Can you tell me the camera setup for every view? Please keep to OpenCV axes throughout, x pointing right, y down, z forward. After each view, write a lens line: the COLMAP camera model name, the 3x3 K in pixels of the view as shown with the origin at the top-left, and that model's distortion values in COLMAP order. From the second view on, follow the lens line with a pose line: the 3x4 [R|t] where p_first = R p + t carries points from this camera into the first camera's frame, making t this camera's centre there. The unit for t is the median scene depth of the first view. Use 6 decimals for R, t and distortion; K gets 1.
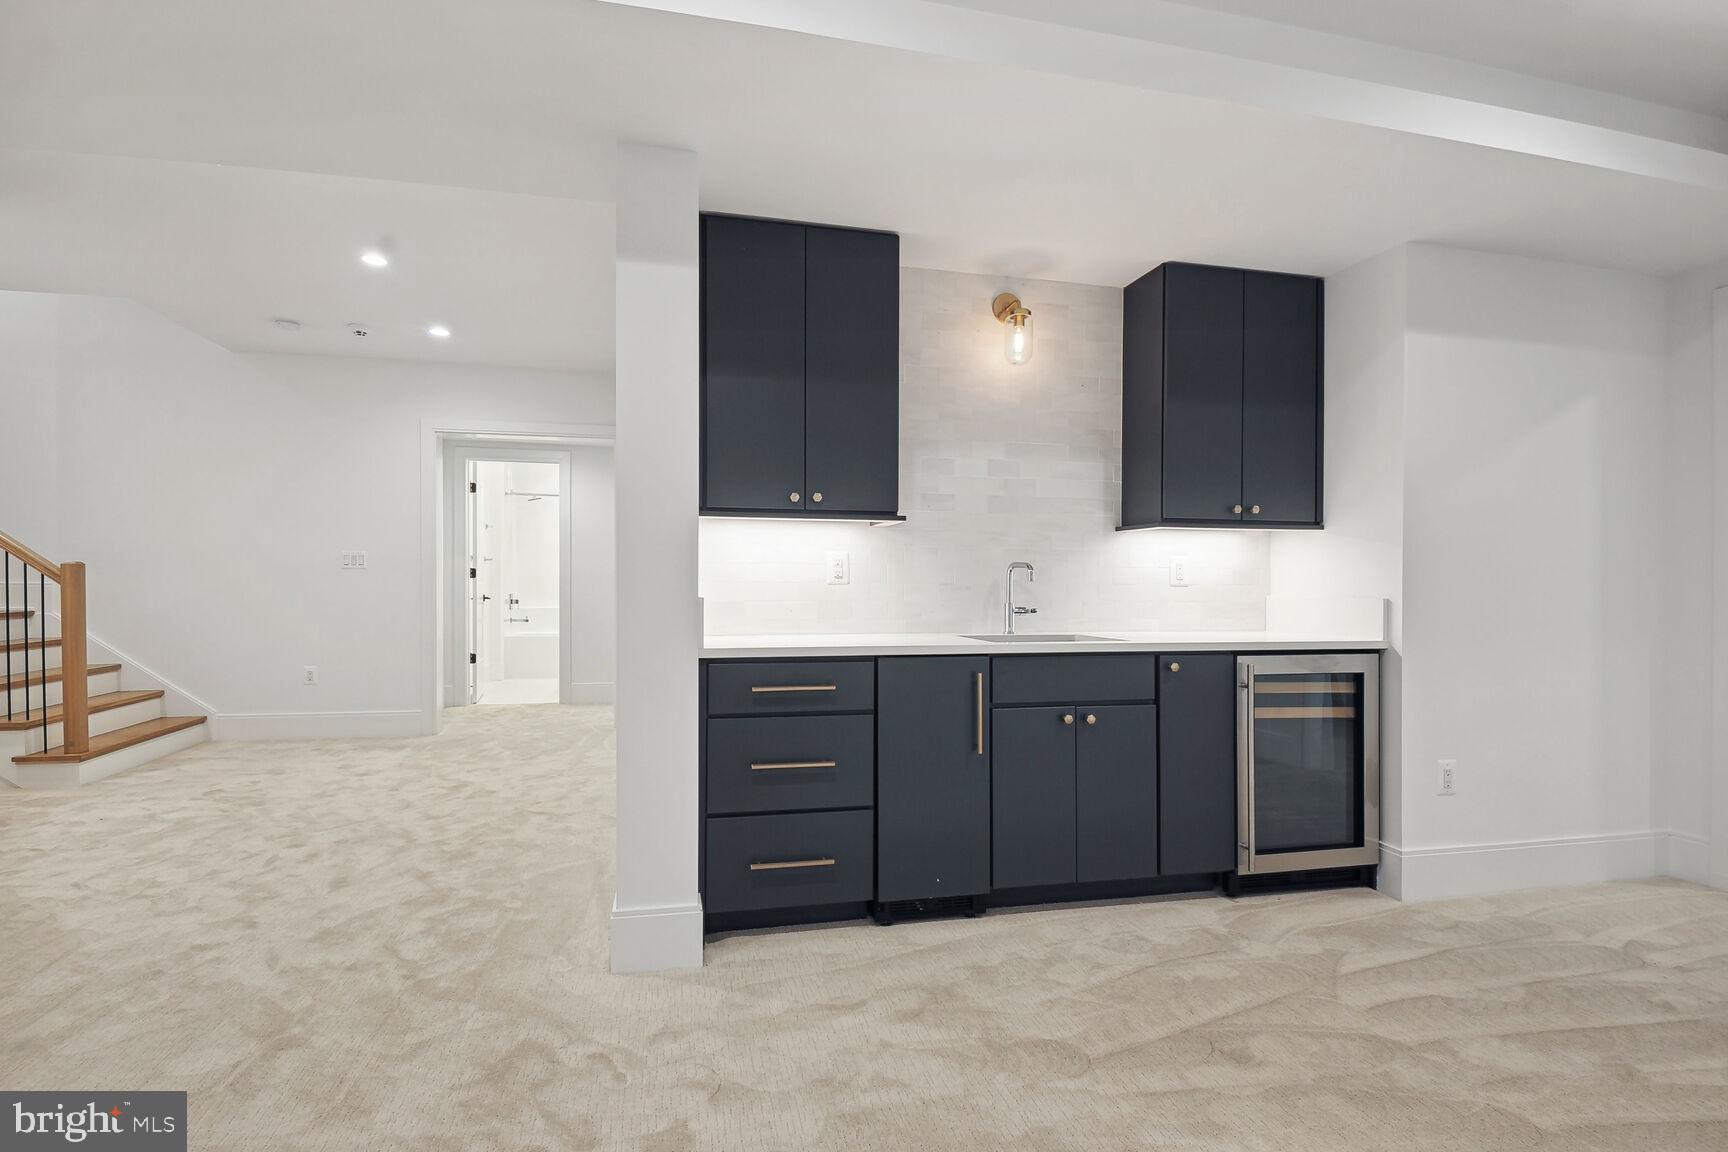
lens RADIAL K [[991.3, 0, 898.9], [0, 991.3, 579.6], [0, 0, 1]] dist [-0.001220, -0.000992]
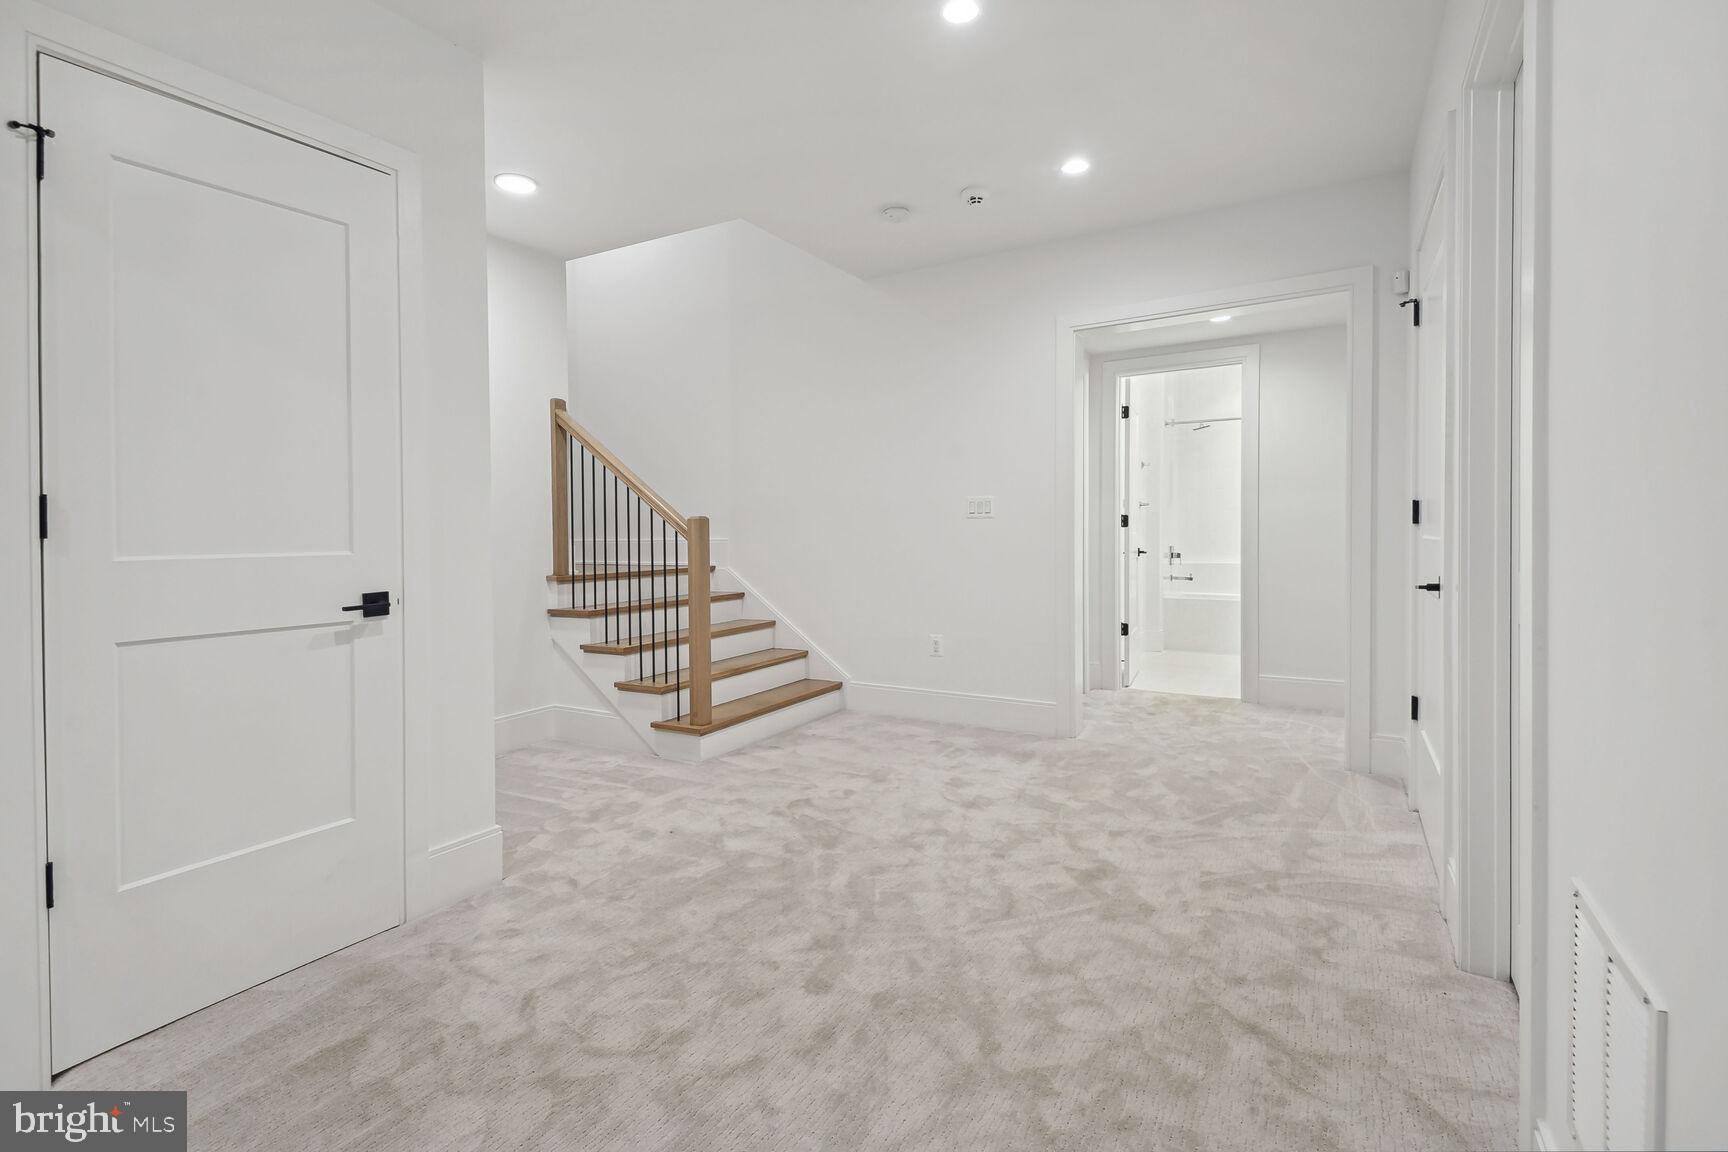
lens RADIAL K [[807.8, 0, 856.2], [0, 807.8, 569.5], [0, 0, 1]] dist [0.000981, -0.000155]
pose [[0.740384, 0.019101, -0.671912, -0.197312], [0.014247, 0.998926, 0.044097, 0.000826], [0.672033, -0.042222, 0.739317, 0.481418]]
